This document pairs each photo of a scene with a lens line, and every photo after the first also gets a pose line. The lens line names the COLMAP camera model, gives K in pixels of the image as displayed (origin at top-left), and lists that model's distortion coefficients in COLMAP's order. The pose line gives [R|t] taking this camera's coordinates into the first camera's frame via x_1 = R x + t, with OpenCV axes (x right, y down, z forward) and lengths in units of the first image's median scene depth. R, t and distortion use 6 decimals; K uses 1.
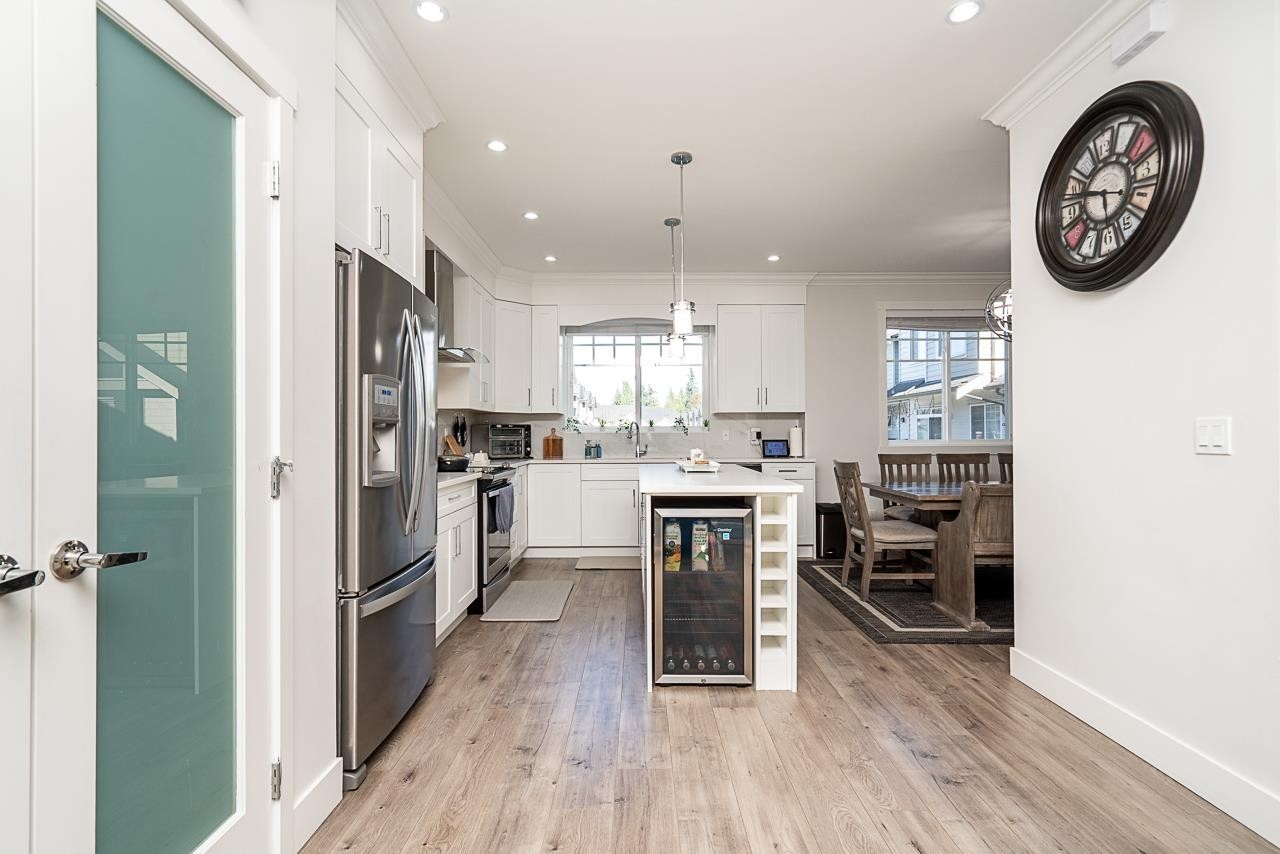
lens RADIAL K [[600.5, 0, 639.7], [0, 600.5, 430.5], [0, 0, 1]] dist [-0.000207, -0.000193]
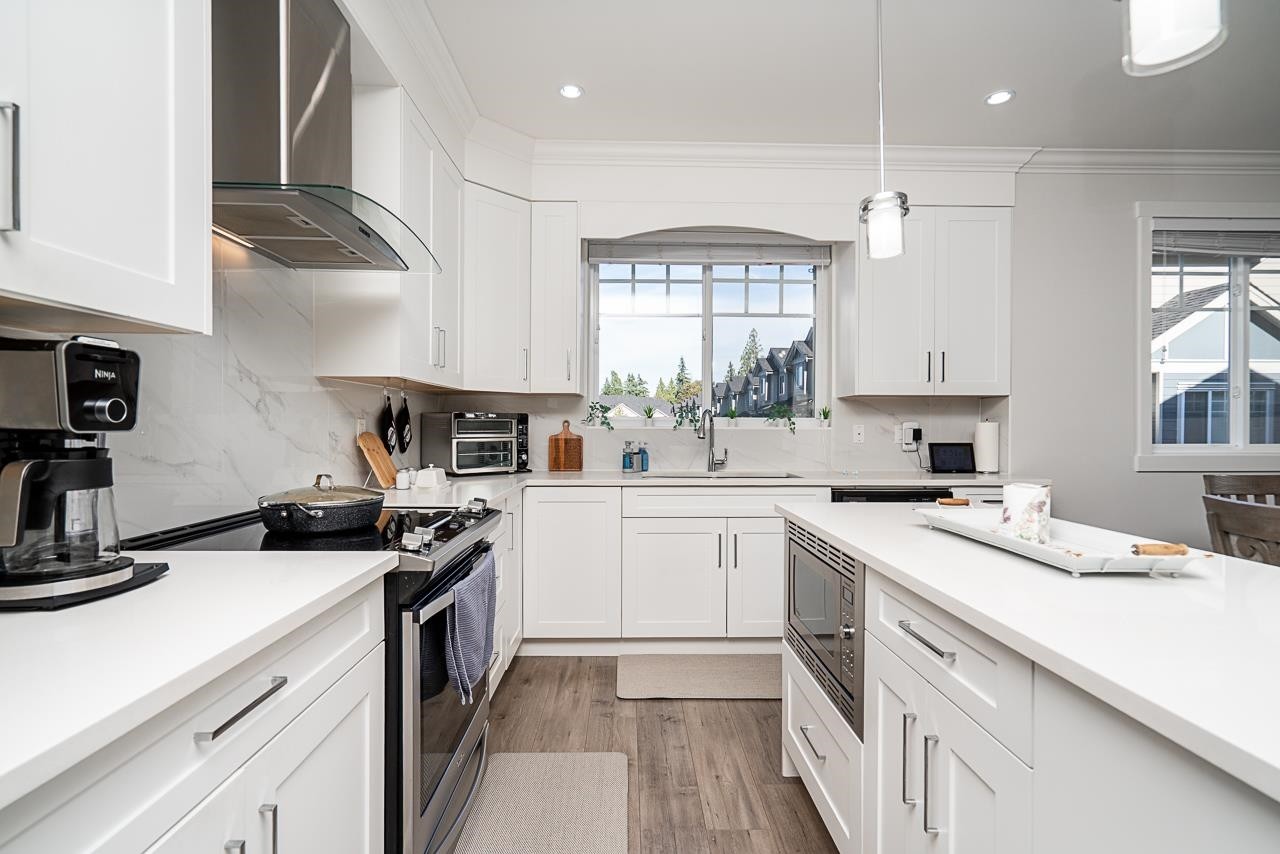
lens RADIAL K [[600.5, 0, 639.7], [0, 600.5, 430.5], [0, 0, 1]] dist [-0.000207, -0.000193]
pose [[0.999747, 0.006928, 0.021382, -0.087217], [-0.007262, 0.999852, 0.015593, -0.003283], [-0.021271, -0.015745, 0.999650, 0.426455]]
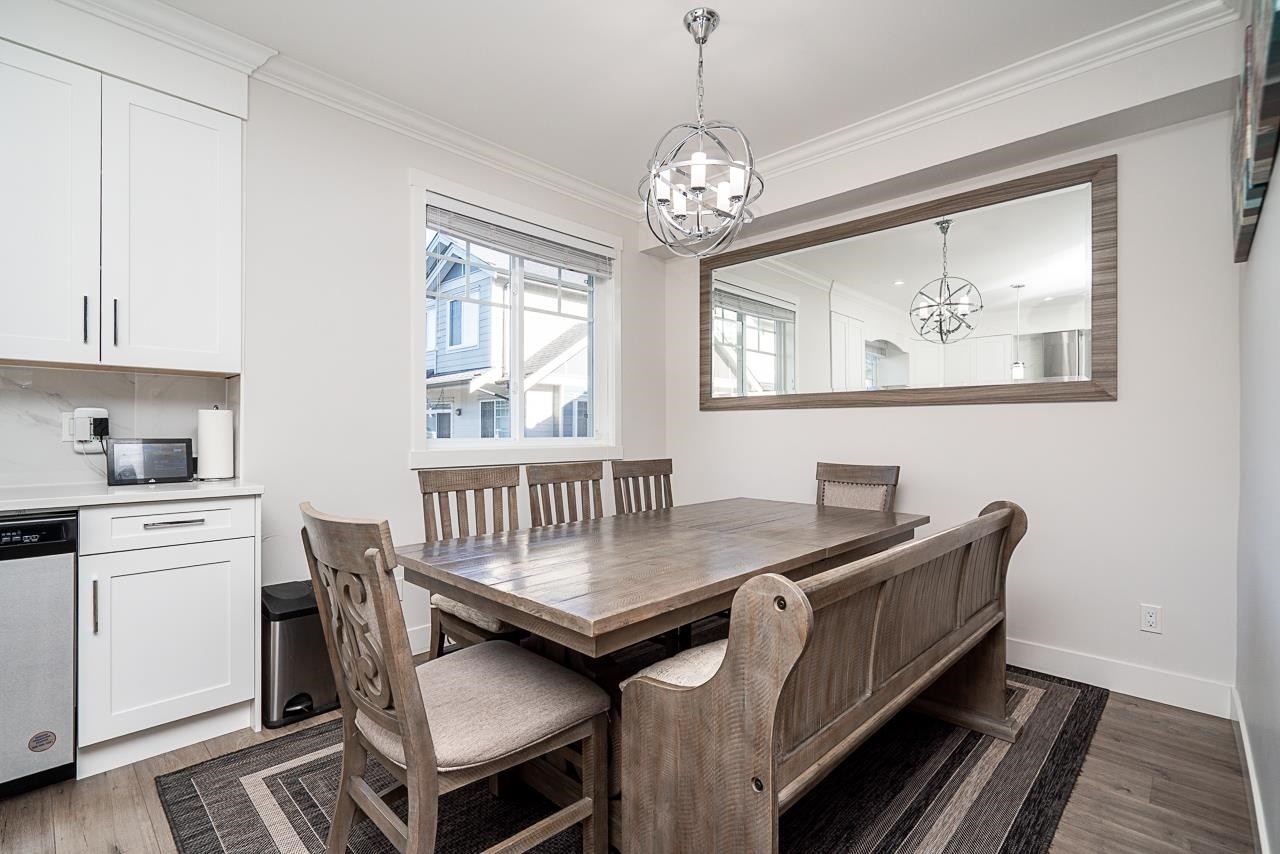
lens RADIAL K [[591.2, 0, 640.0], [0, 591.2, 427.0], [0, 0, 1]] dist [0.000826, 0.000113]
pose [[0.694755, 0.013777, 0.719114, 0.169362], [-0.012311, 0.999898, -0.007263, 0.006599], [-0.719141, -0.003807, 0.694854, 0.499246]]
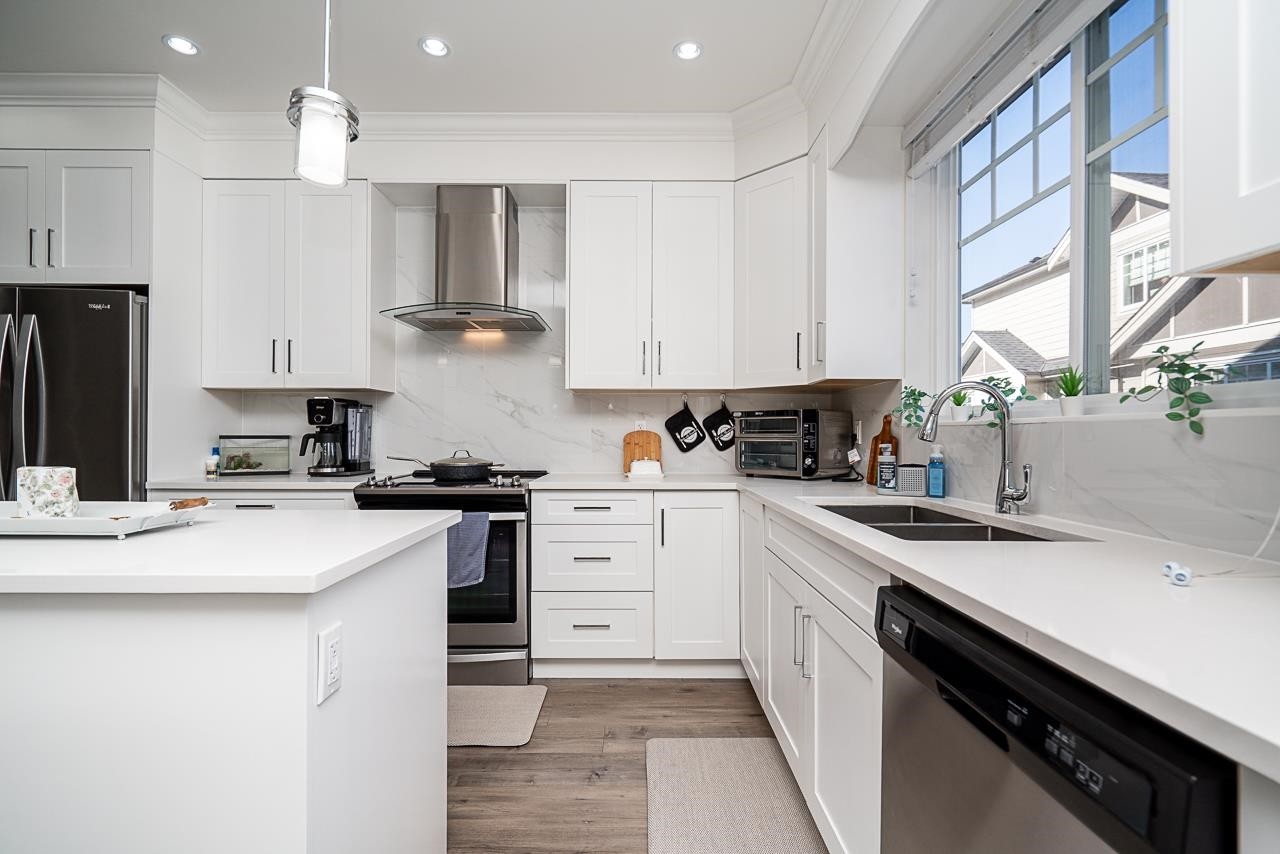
lens RADIAL K [[577.6, 0, 638.7], [0, 577.6, 433.3], [0, 0, 1]] dist [-0.003538, -0.000424]
pose [[0.009883, 0.000741, -0.999951, 0.264987], [0.004799, 0.999988, 0.000789, 0.007990], [0.999940, -0.004807, 0.009879, 0.851636]]
